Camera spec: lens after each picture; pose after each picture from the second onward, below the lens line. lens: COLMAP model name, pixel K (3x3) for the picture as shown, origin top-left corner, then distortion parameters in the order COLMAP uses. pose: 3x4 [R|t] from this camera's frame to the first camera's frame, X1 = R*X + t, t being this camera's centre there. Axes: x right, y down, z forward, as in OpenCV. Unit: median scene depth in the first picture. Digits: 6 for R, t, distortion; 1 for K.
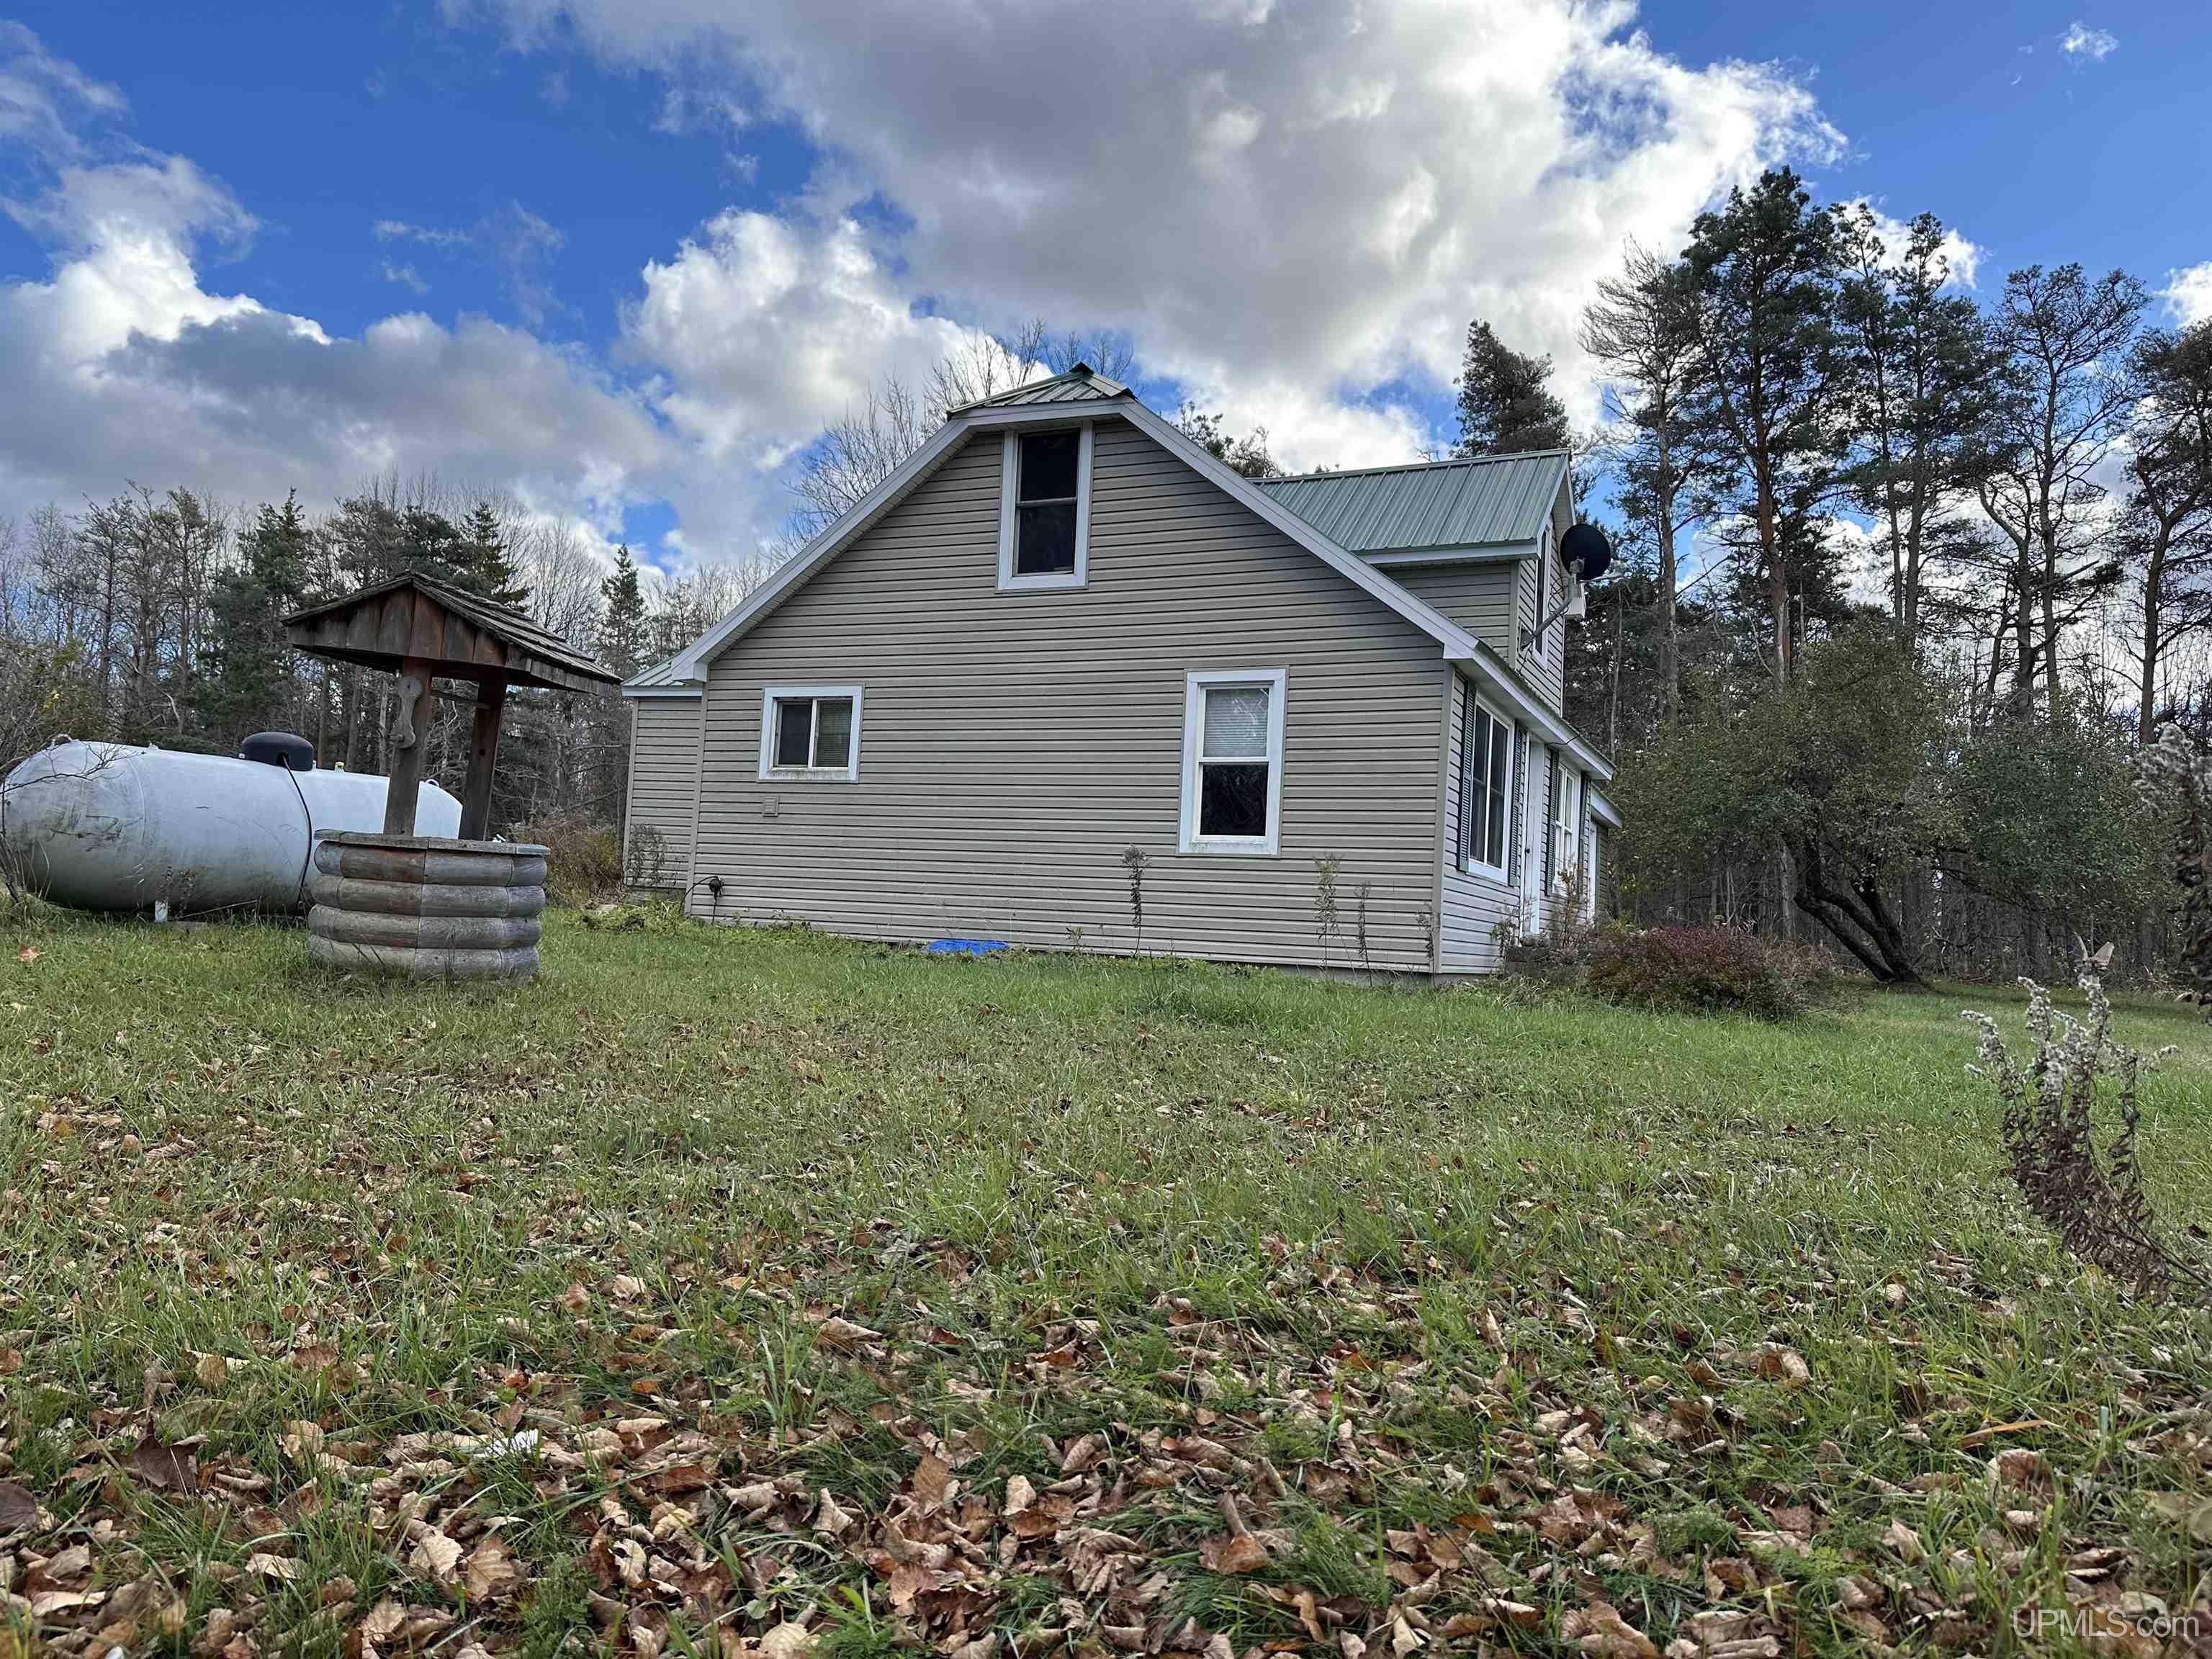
lens RADIAL K [[1567.0, 0, 1106.0], [0, 1567.0, 829.5], [0, 0, 1]] dist [0.309544, 0.107210]
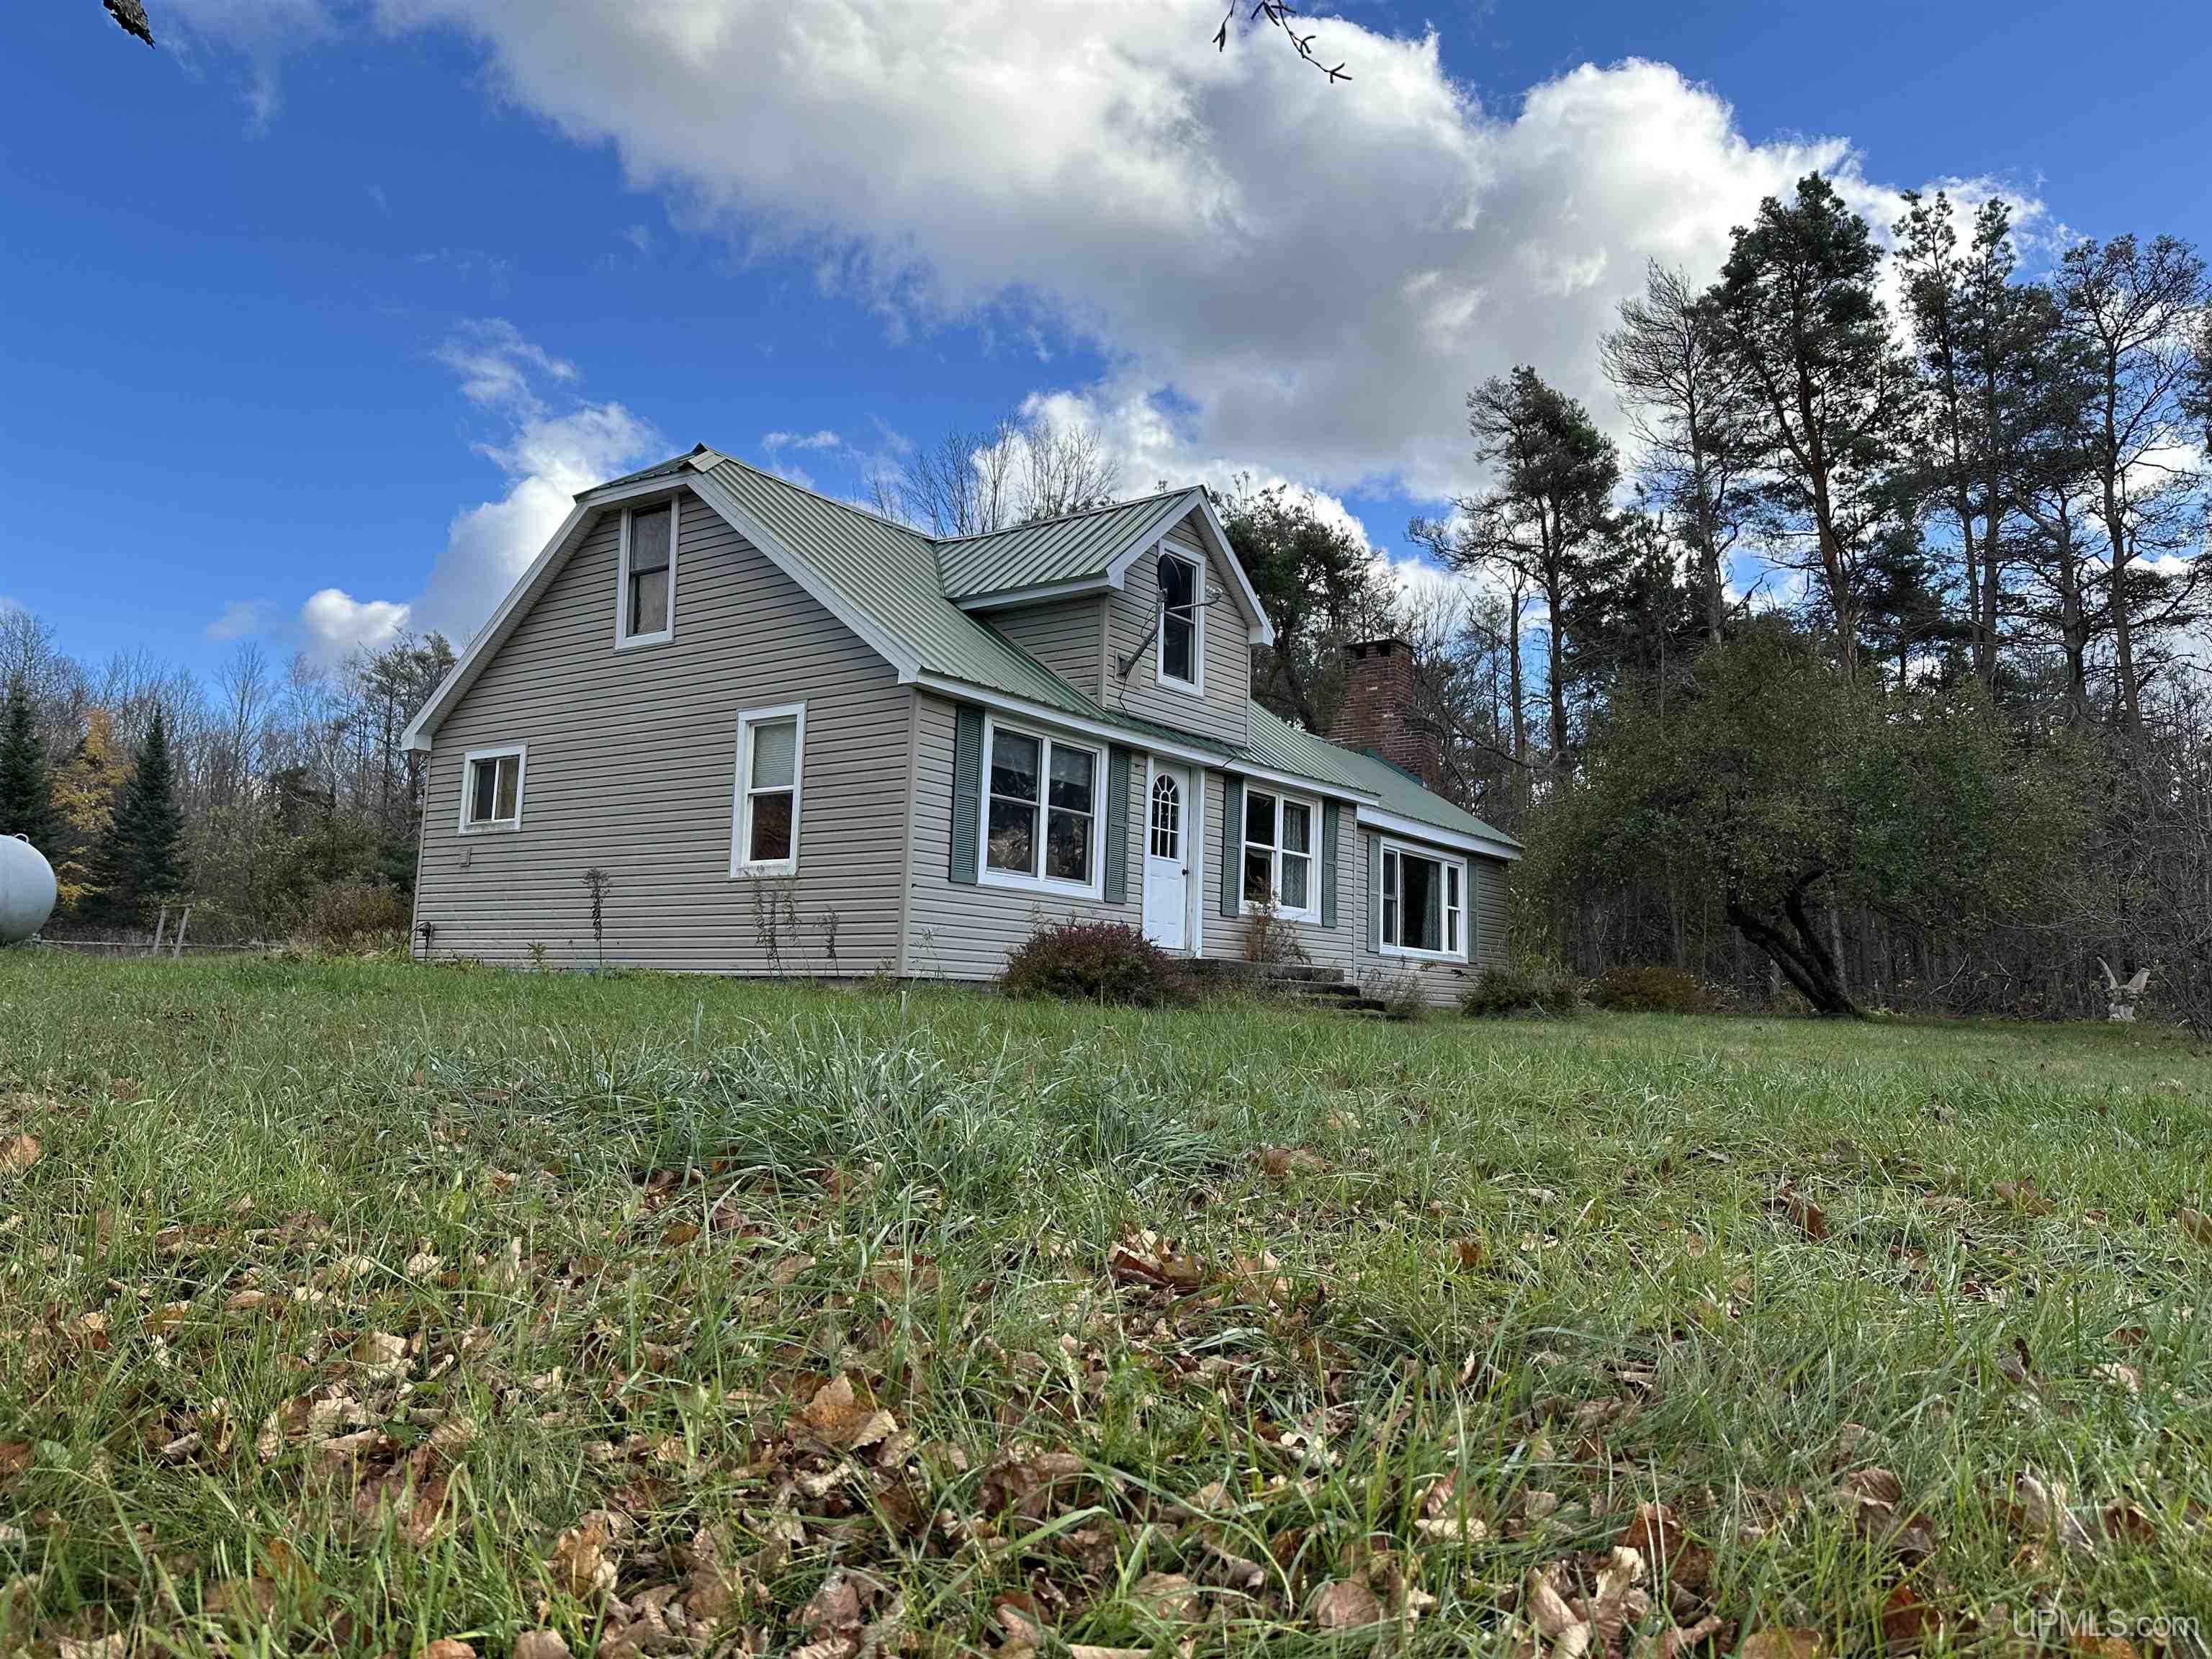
lens RADIAL K [[1538.8, 0, 1103.6], [0, 1538.8, 869.9], [0, 0, 1]] dist [0.294212, -0.000224]
pose [[0.968702, -0.043234, -0.244433, 0.500668], [0.034780, 0.998642, -0.038799, 0.053864], [0.245778, 0.029084, 0.968890, 0.011803]]
